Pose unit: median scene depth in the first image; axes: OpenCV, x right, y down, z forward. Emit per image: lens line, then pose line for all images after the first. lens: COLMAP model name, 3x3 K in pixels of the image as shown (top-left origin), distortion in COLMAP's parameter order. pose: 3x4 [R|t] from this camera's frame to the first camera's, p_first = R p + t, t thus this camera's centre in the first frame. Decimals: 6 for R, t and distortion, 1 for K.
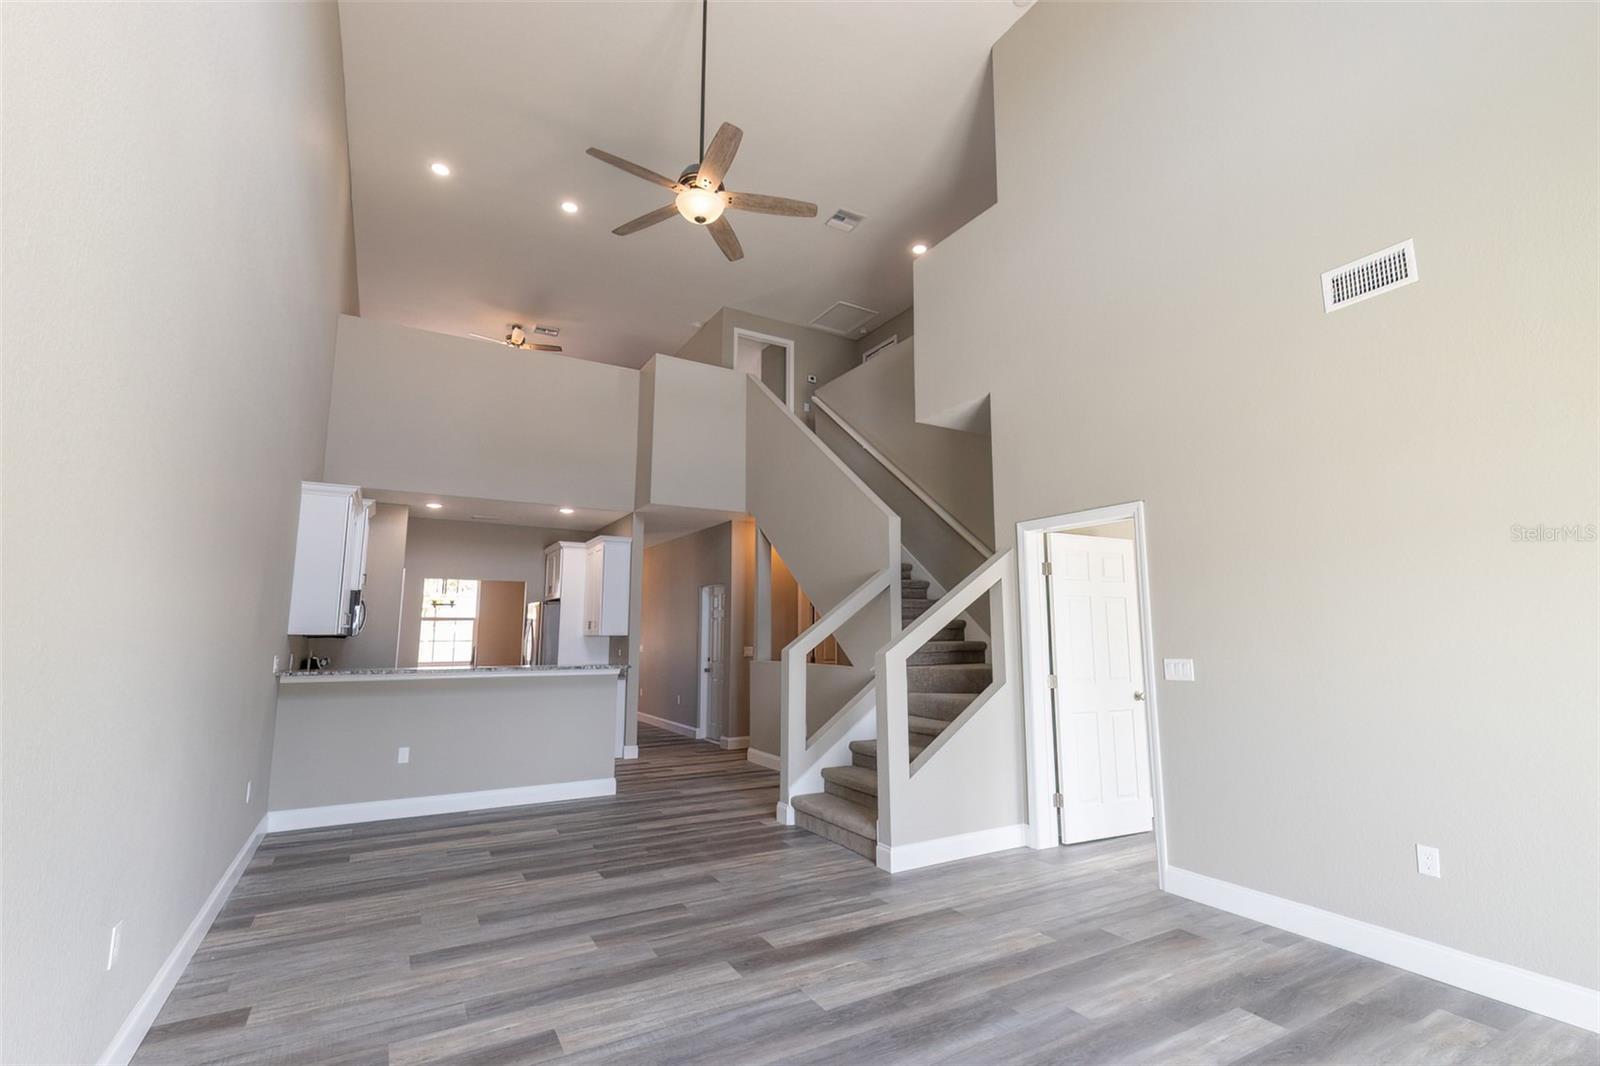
lens RADIAL K [[725.2, 0, 808.9], [0, 725.2, 531.9], [0, 0, 1]] dist [0.003082, -0.000434]
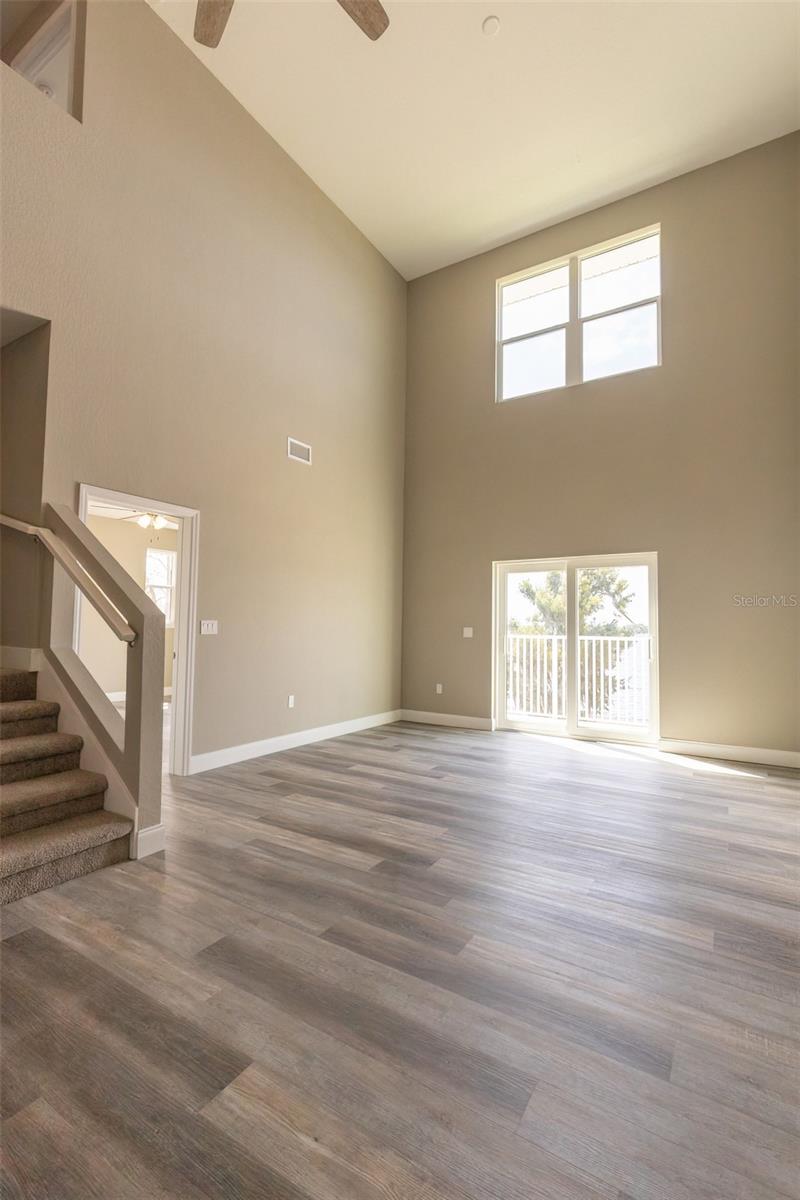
lens RADIAL K [[536.8, 0, 400.0], [0, 536.8, 600.0], [0, 0, 1]] dist [0.005382, -0.001073]
pose [[-0.467693, 0.036598, 0.883133, -0.763860], [-0.138396, 0.983787, -0.114061, 0.230989], [-0.872989, -0.175568, -0.455045, 1.311285]]
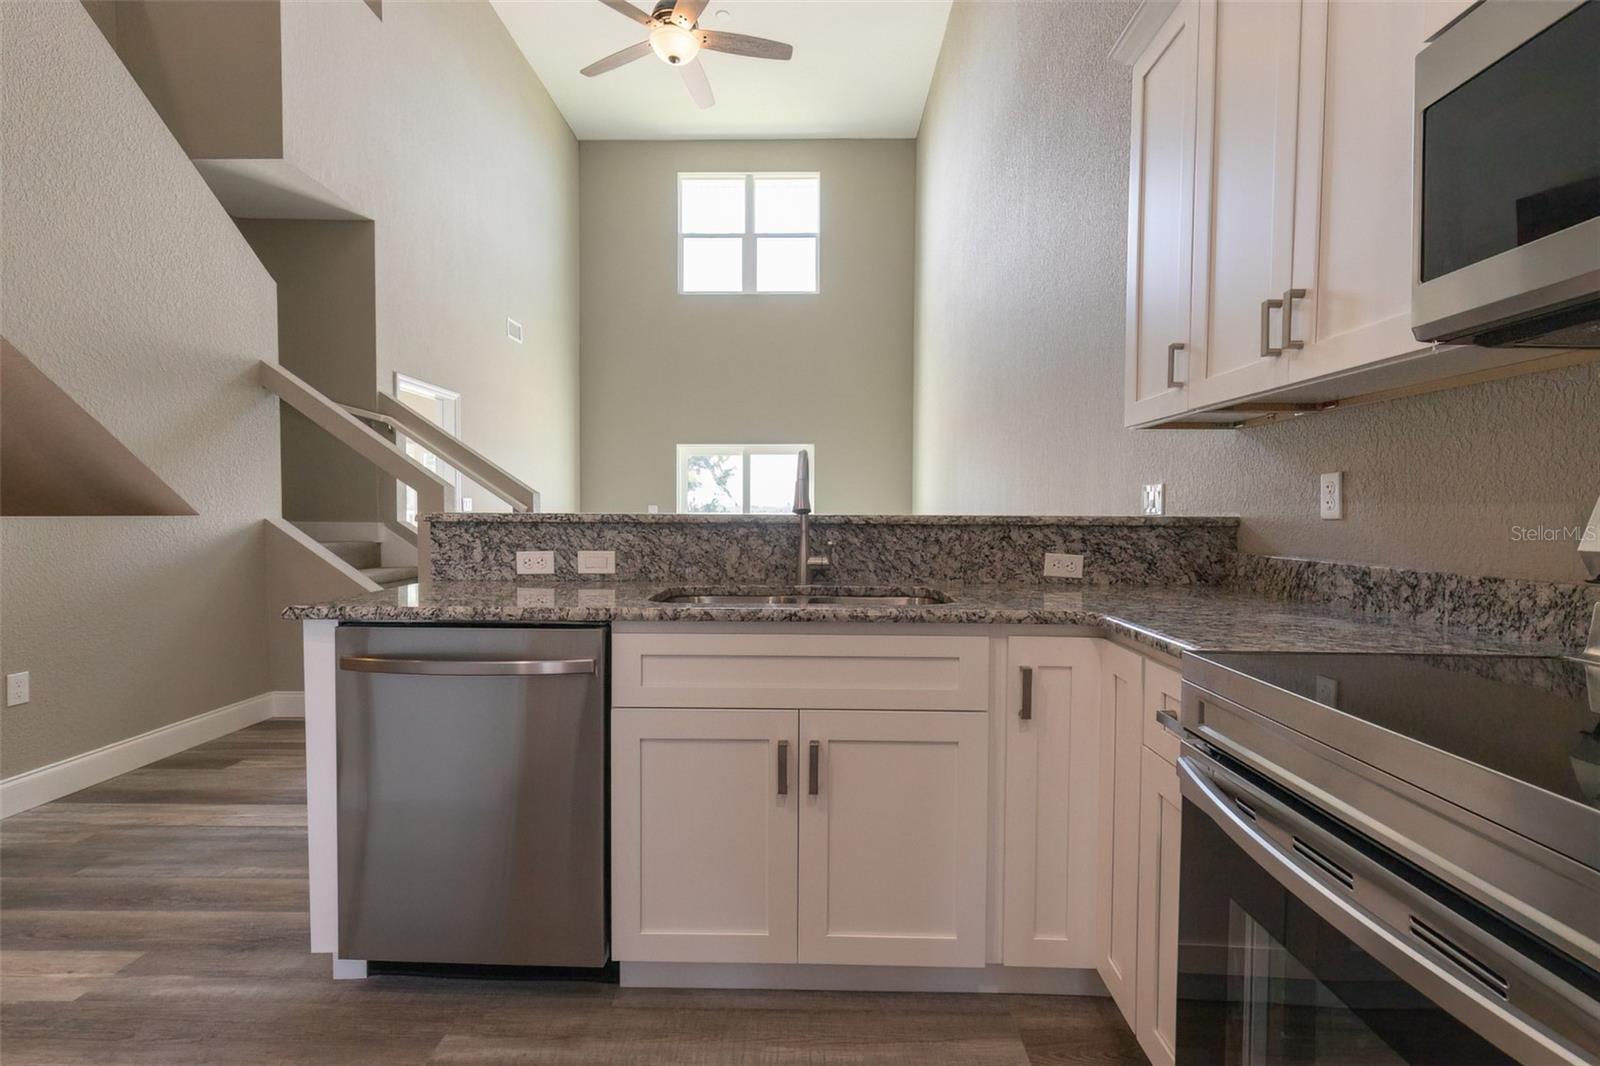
lens RADIAL K [[725.2, 0, 808.9], [0, 725.2, 531.9], [0, 0, 1]] dist [0.003082, -0.000434]
pose [[-0.858057, -0.020377, 0.513150, -1.100590], [-0.079106, 0.992532, -0.092862, 0.380802], [-0.507426, -0.120274, -0.853260, 2.224143]]
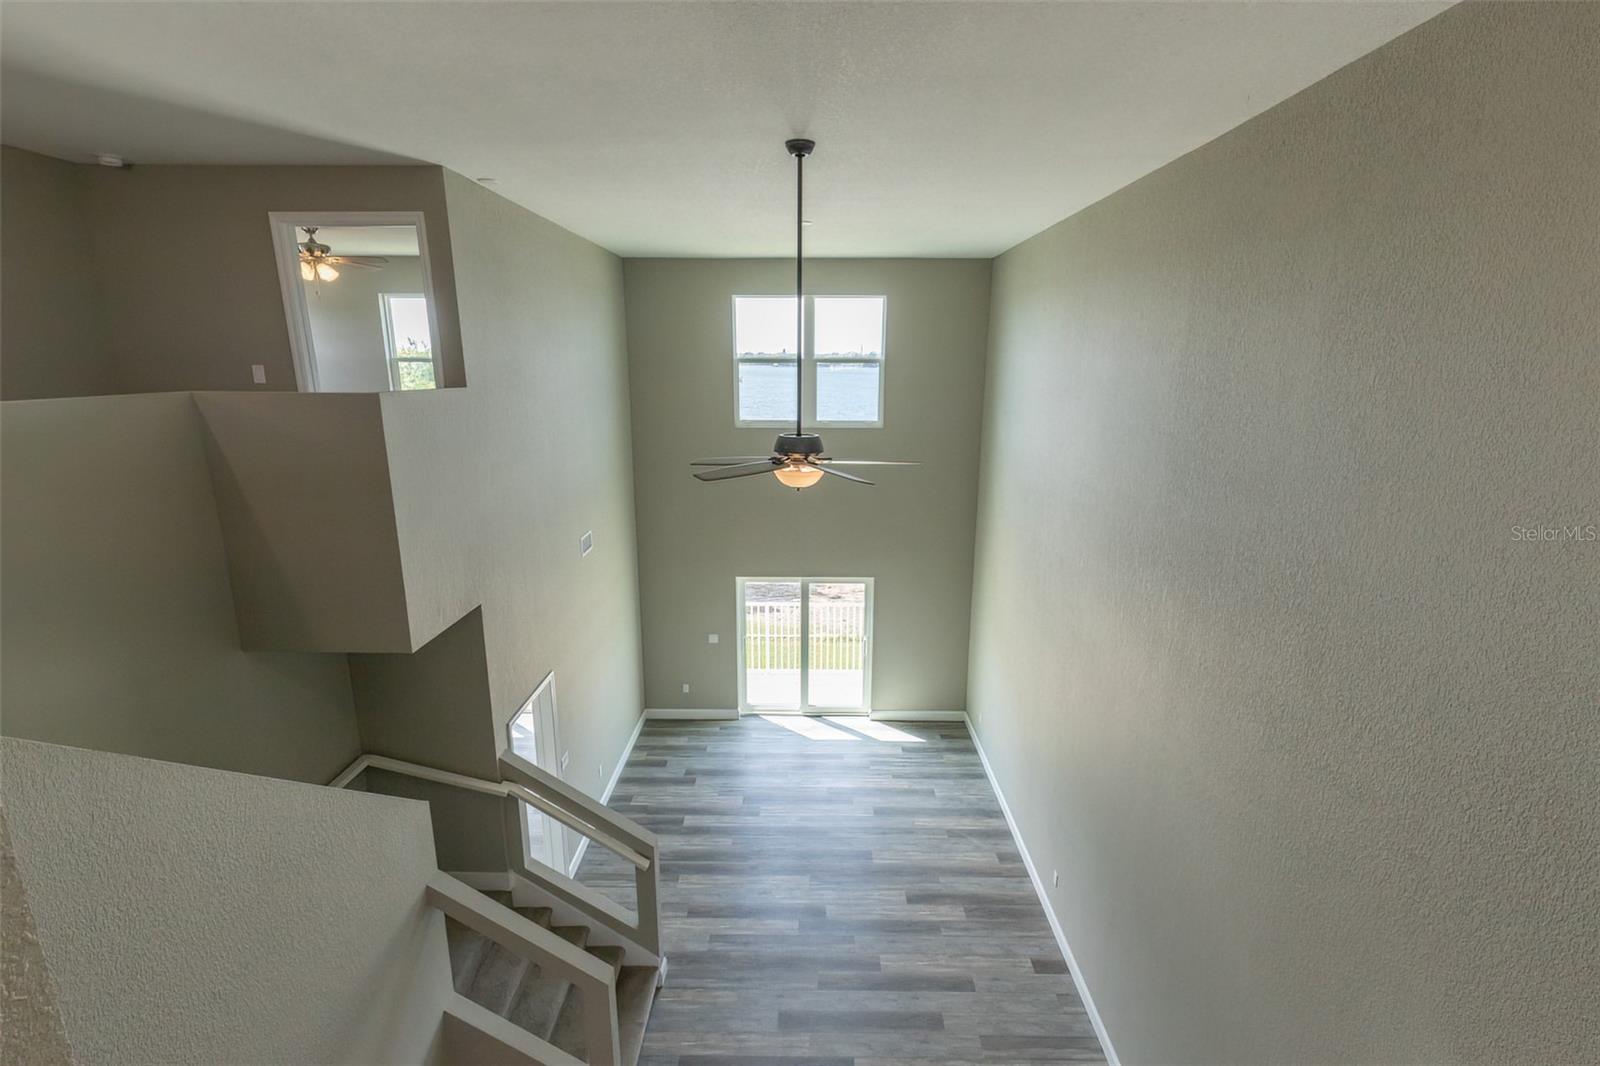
lens RADIAL K [[725.2, 0, 808.9], [0, 725.2, 531.9], [0, 0, 1]] dist [0.003082, -0.000434]
pose [[-0.859239, -0.122523, 0.496685, -0.837913], [-0.077964, 0.990917, 0.109568, -0.629911], [-0.505598, 0.055421, -0.860987, 2.382917]]
